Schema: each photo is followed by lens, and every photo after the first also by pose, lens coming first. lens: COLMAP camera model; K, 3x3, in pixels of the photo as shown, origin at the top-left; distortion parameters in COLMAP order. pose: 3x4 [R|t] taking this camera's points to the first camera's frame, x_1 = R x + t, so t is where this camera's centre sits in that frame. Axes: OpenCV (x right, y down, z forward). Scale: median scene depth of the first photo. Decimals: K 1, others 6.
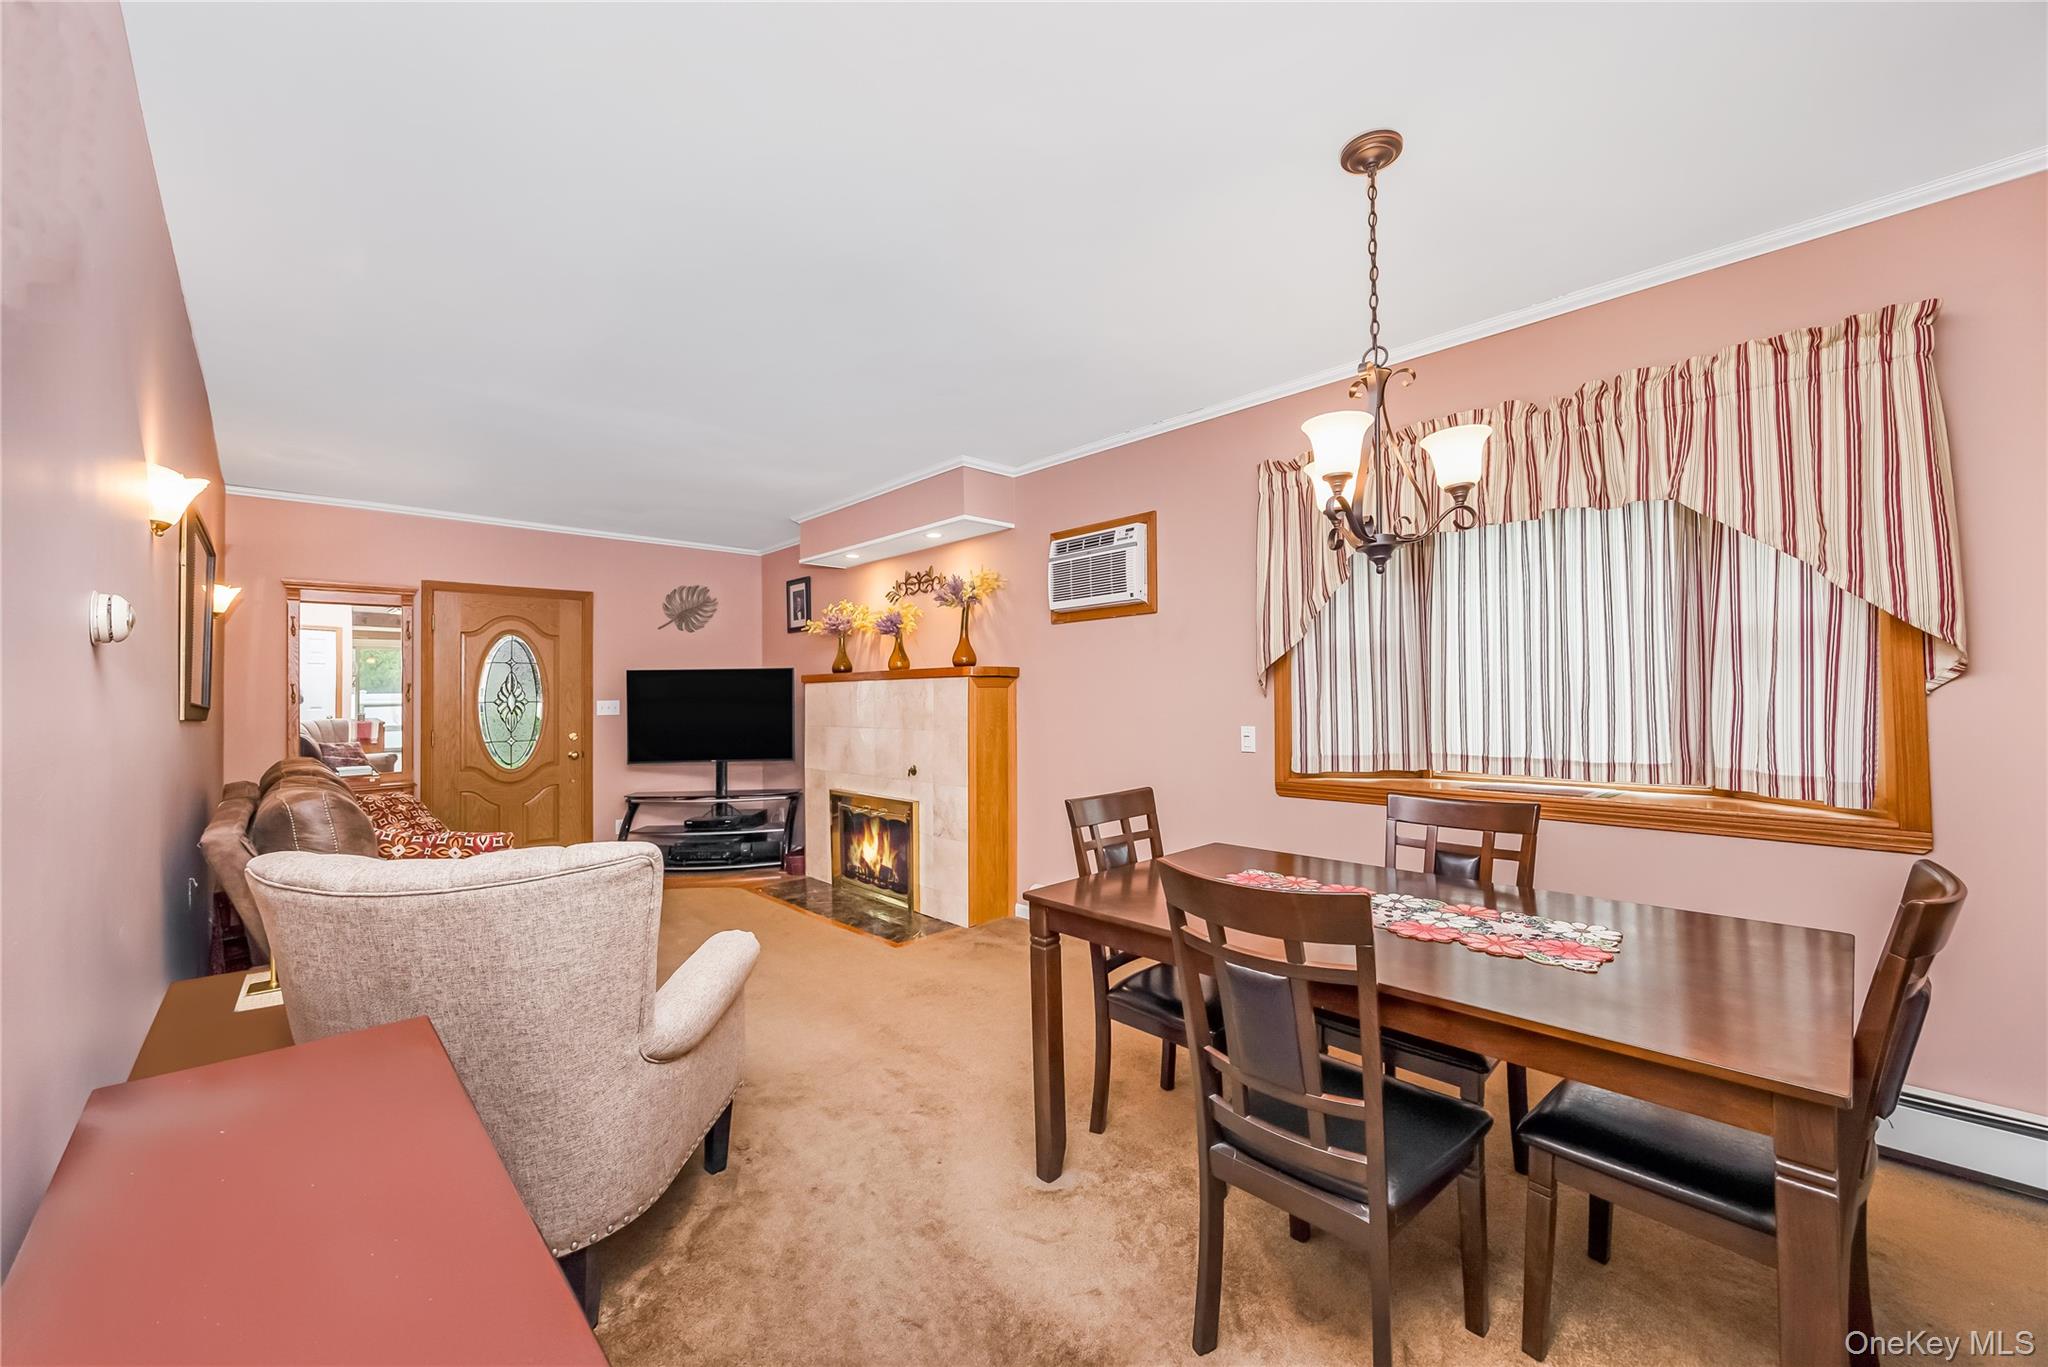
lens RADIAL K [[825.5, 0, 1063.6], [0, 825.5, 681.1], [0, 0, 1]] dist [0.000609, 0.000103]
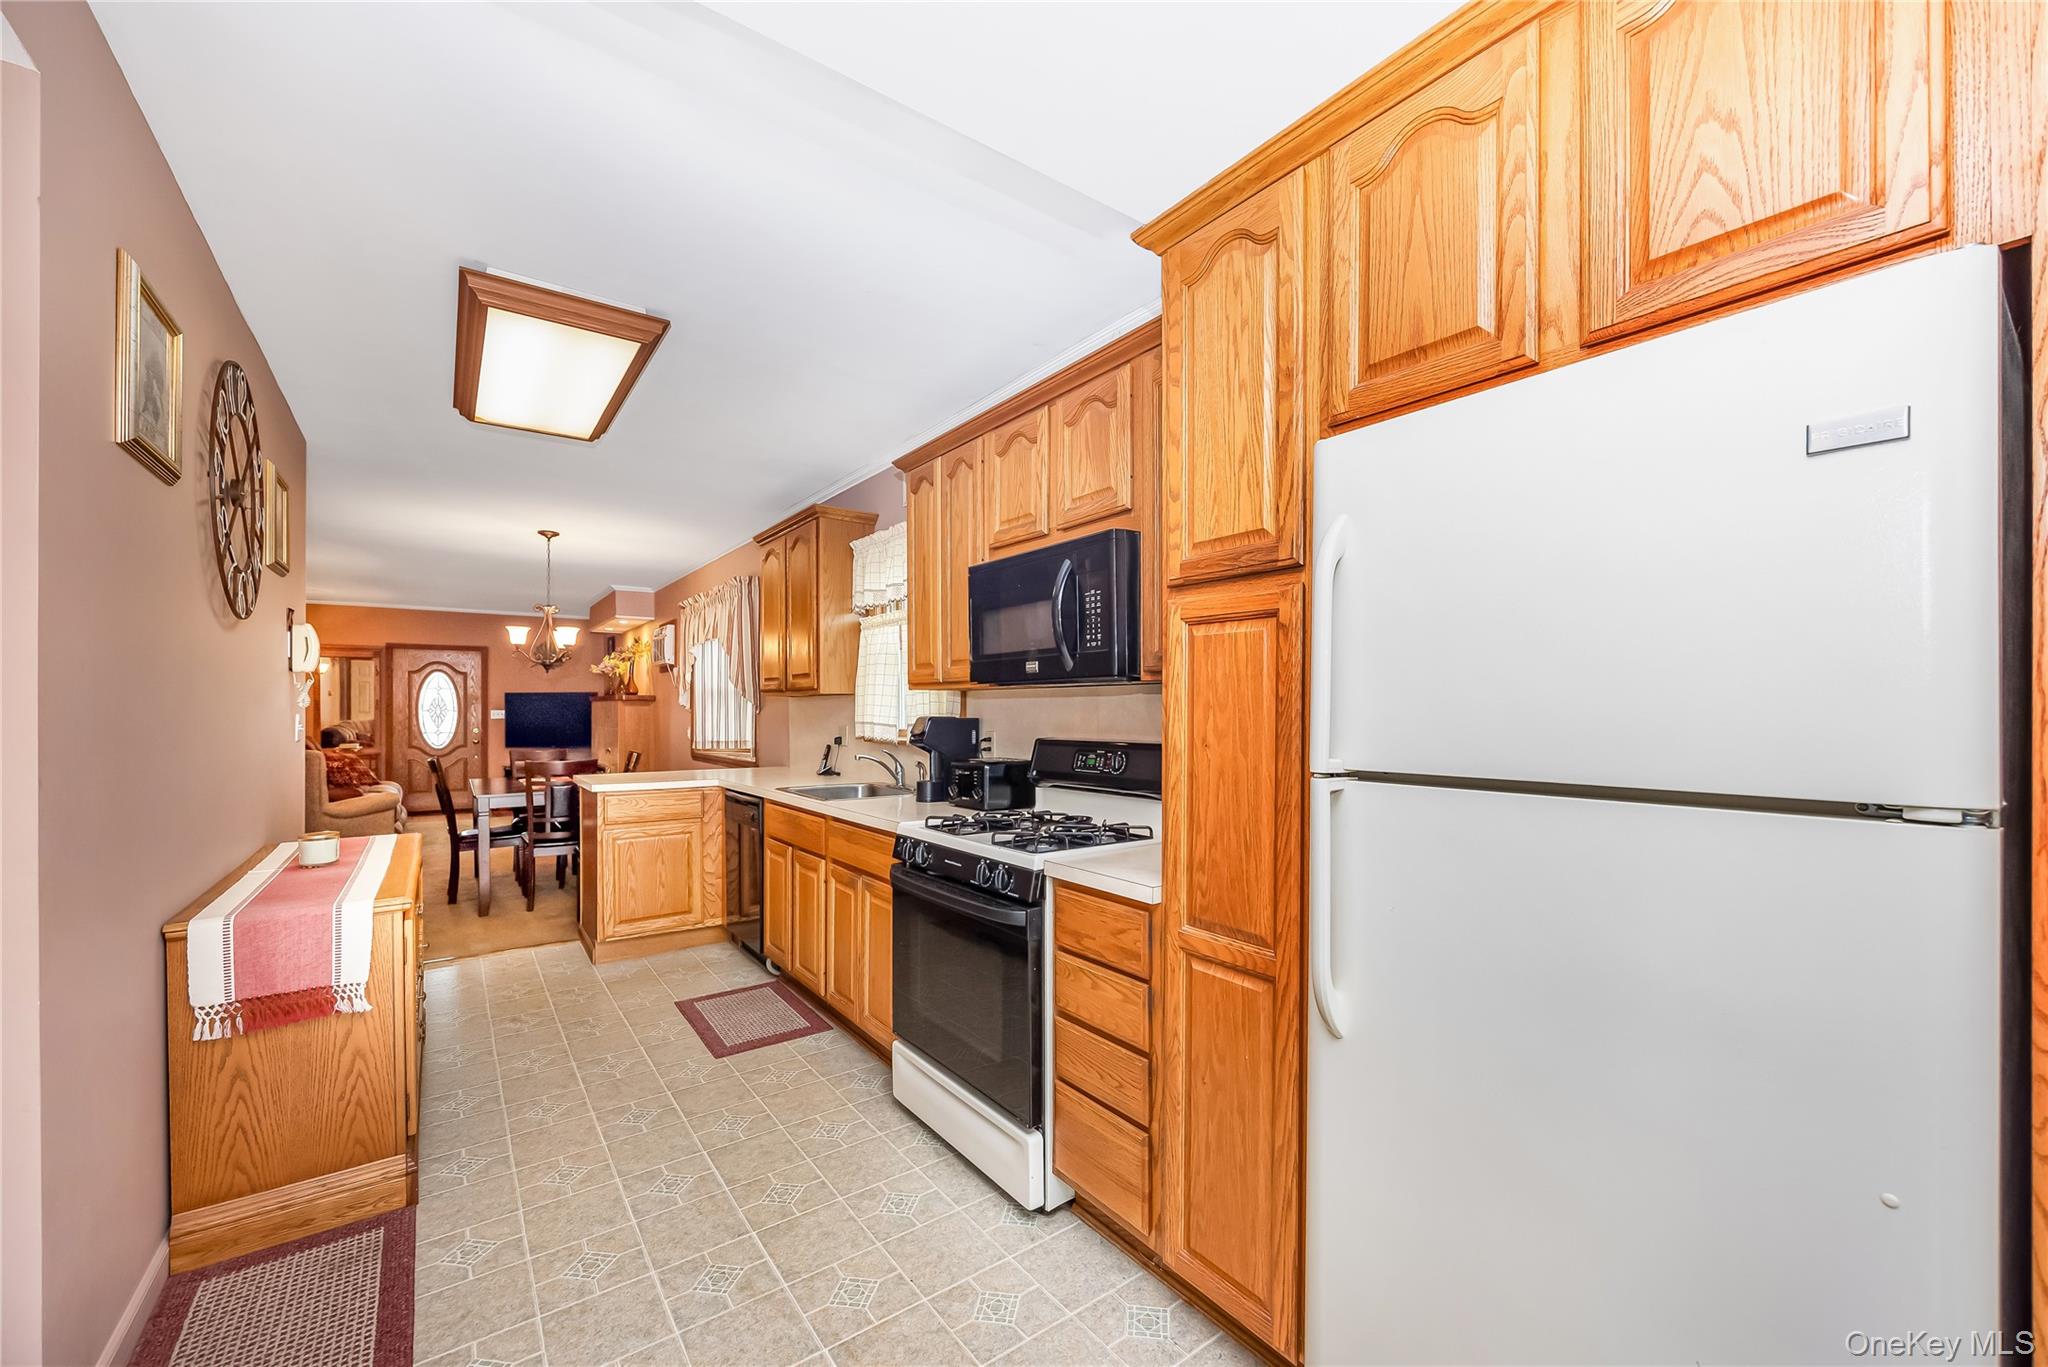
lens RADIAL K [[825.5, 0, 1063.6], [0, 825.5, 681.1], [0, 0, 1]] dist [0.000609, 0.000103]
pose [[0.992490, 0.002587, -0.122299, 0.905676], [-0.003361, 0.999976, -0.006126, -0.032271], [0.122280, 0.006491, 0.992474, -0.614553]]
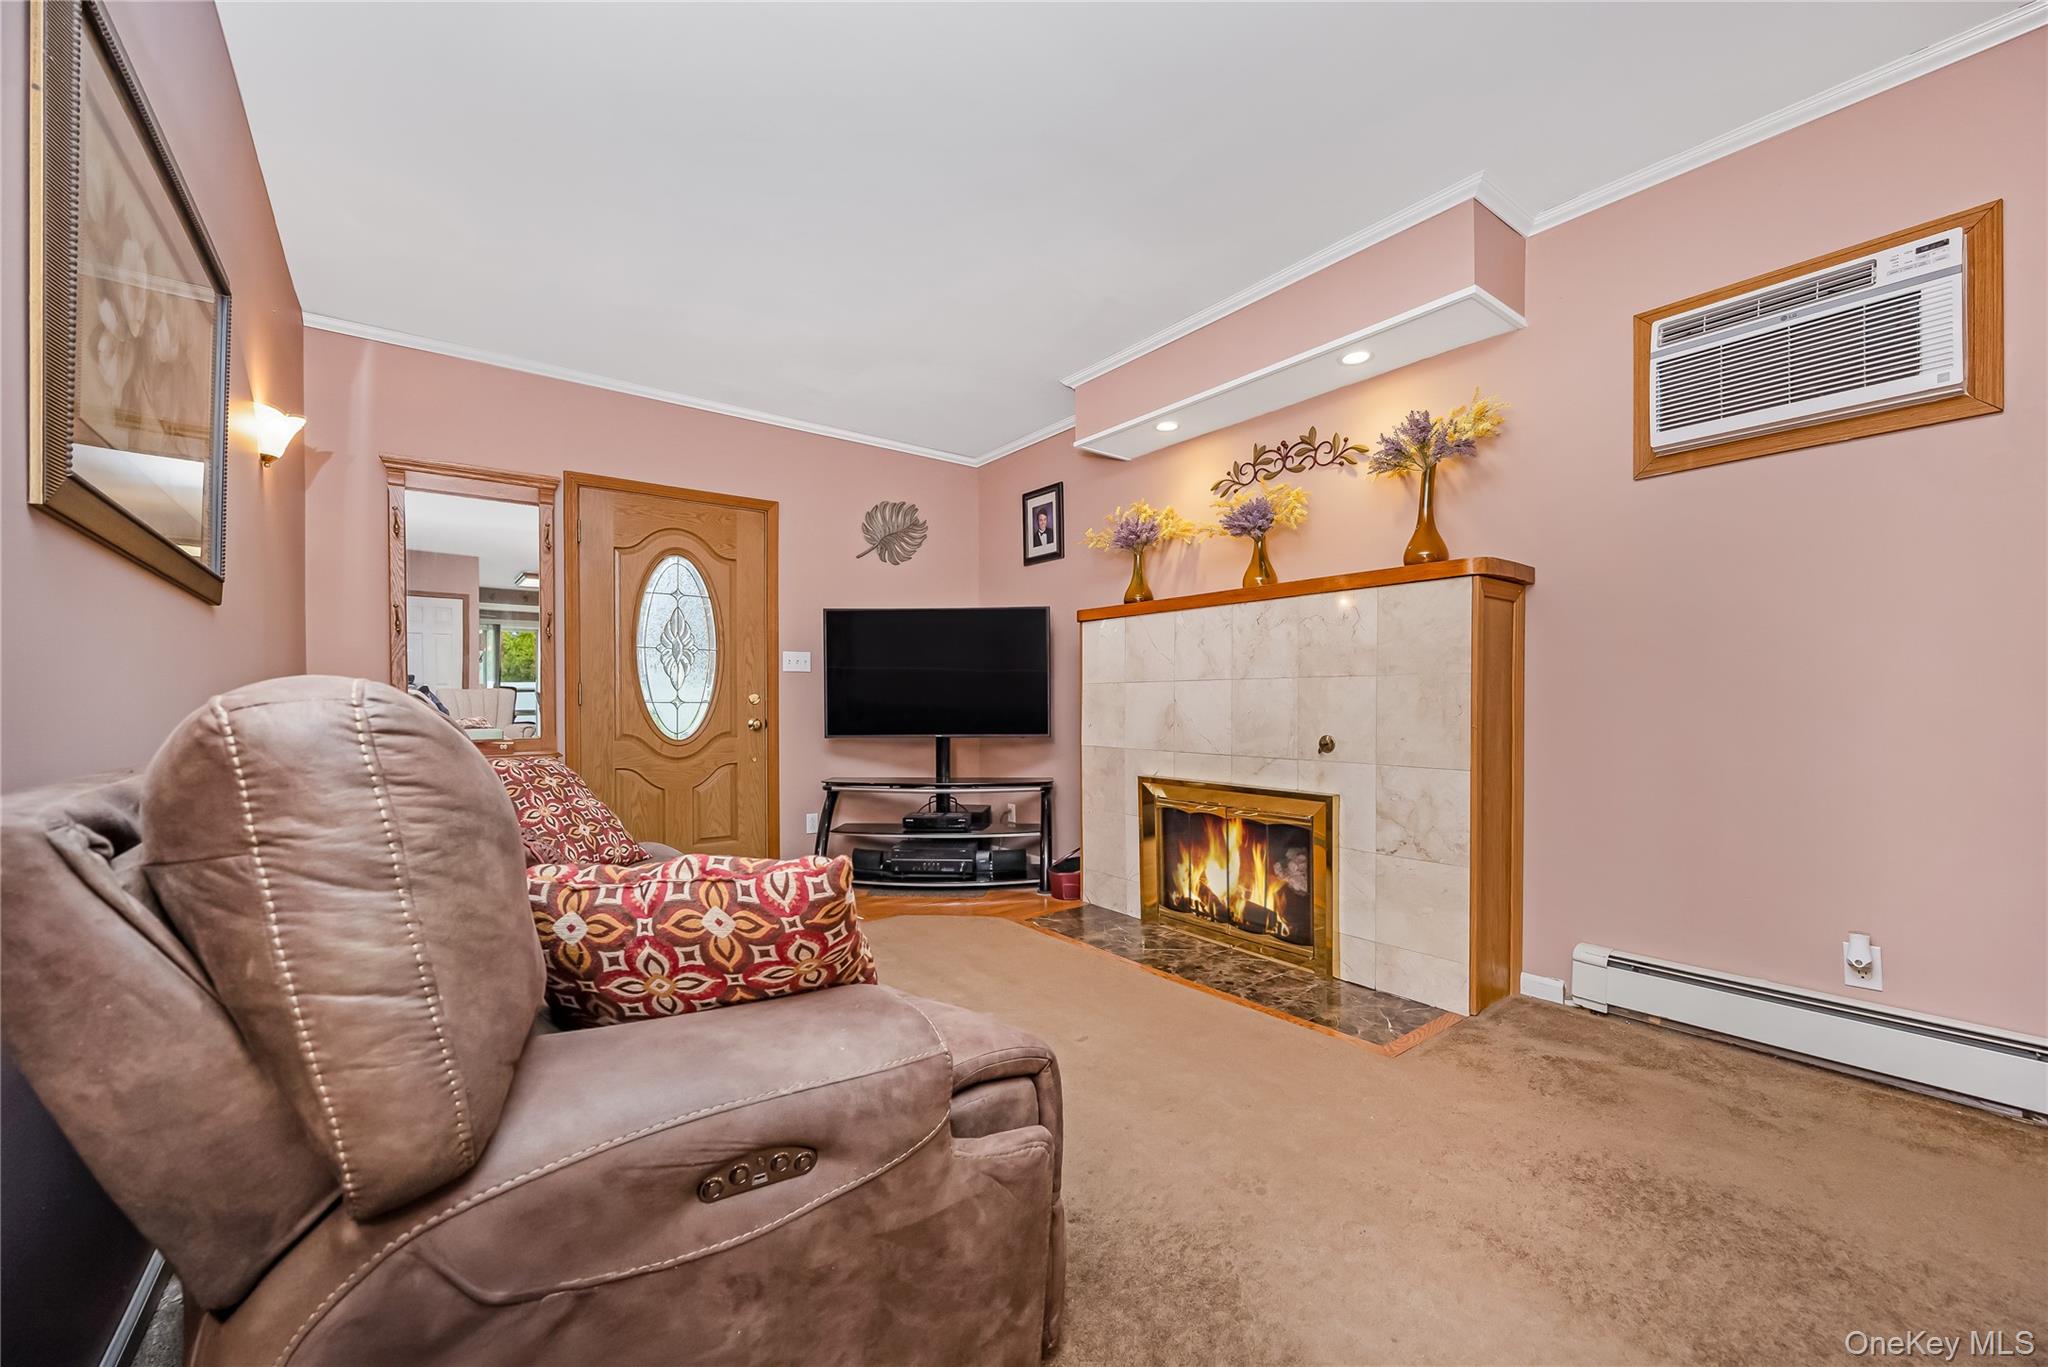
lens RADIAL K [[814.2, 0, 1040.8], [0, 814.2, 713.0], [0, 0, 1]] dist [-0.002595, -0.000101]
pose [[0.993889, 0.012537, -0.109673, -0.279925], [-0.009518, 0.999563, 0.028002, 0.060996], [0.109976, -0.026787, 0.993573, 0.331614]]
